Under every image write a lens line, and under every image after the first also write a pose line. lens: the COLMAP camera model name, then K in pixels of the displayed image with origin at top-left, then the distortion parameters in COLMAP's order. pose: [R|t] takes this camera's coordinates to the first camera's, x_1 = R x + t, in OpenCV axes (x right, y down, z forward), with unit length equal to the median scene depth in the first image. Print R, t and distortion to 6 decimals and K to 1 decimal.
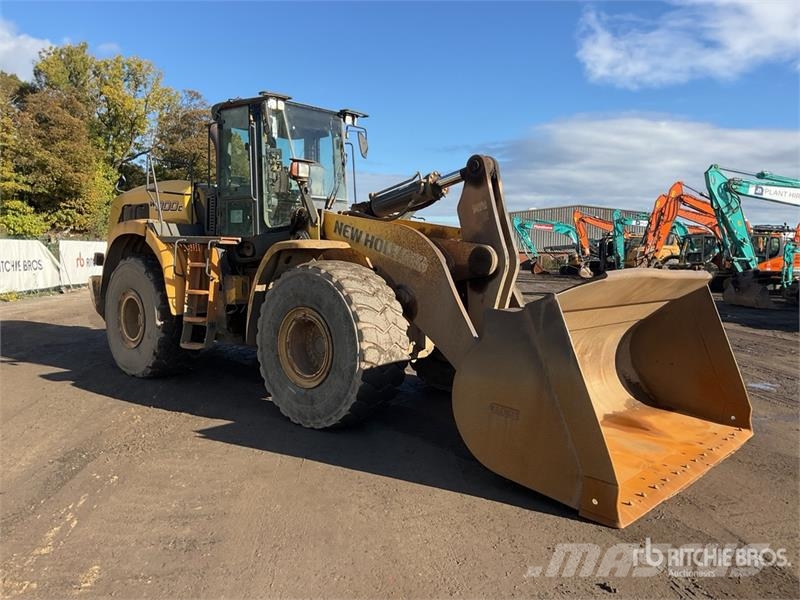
lens RADIAL K [[650.7, 0, 400.0], [0, 650.7, 300.0], [0, 0, 1]] dist [0.090530, -0.181506]
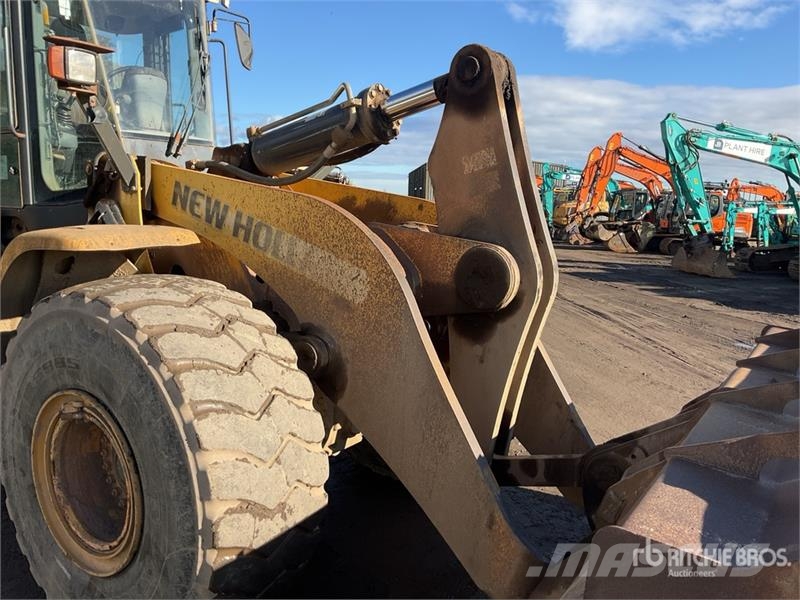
lens RADIAL K [[645.9, 0, 393.4], [0, 645.9, 297.7], [0, 0, 1]] dist [0.091839, -0.164868]
pose [[0.992723, -0.005284, 0.120303, 0.004288], [-0.003733, 0.997206, 0.074604, -0.064091], [-0.120361, -0.074511, 0.989930, 0.437189]]
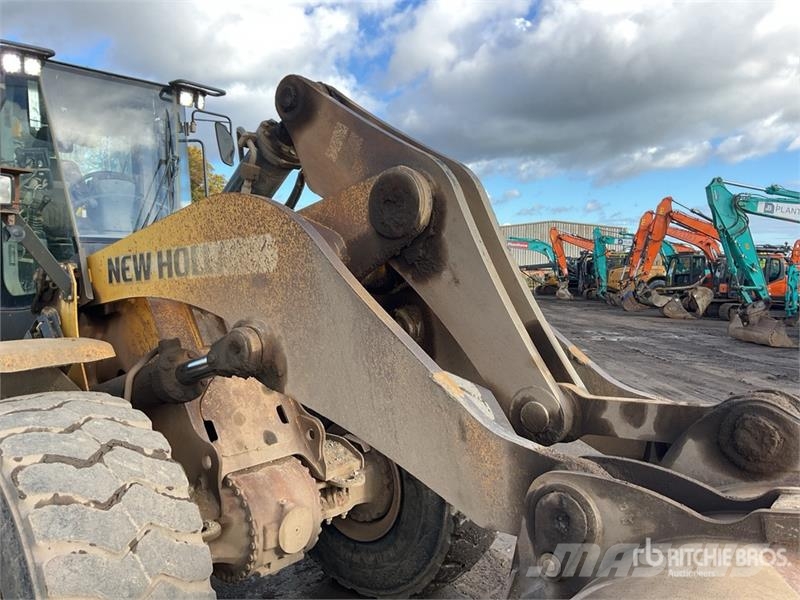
lens RADIAL K [[650.7, 0, 400.0], [0, 650.7, 300.0], [0, 0, 1]] dist [0.090530, -0.181506]
pose [[0.999263, -0.010300, 0.036969, 0.089012], [0.011111, 0.999701, -0.021785, -0.089972], [-0.036733, 0.022180, 0.999079, 0.447959]]
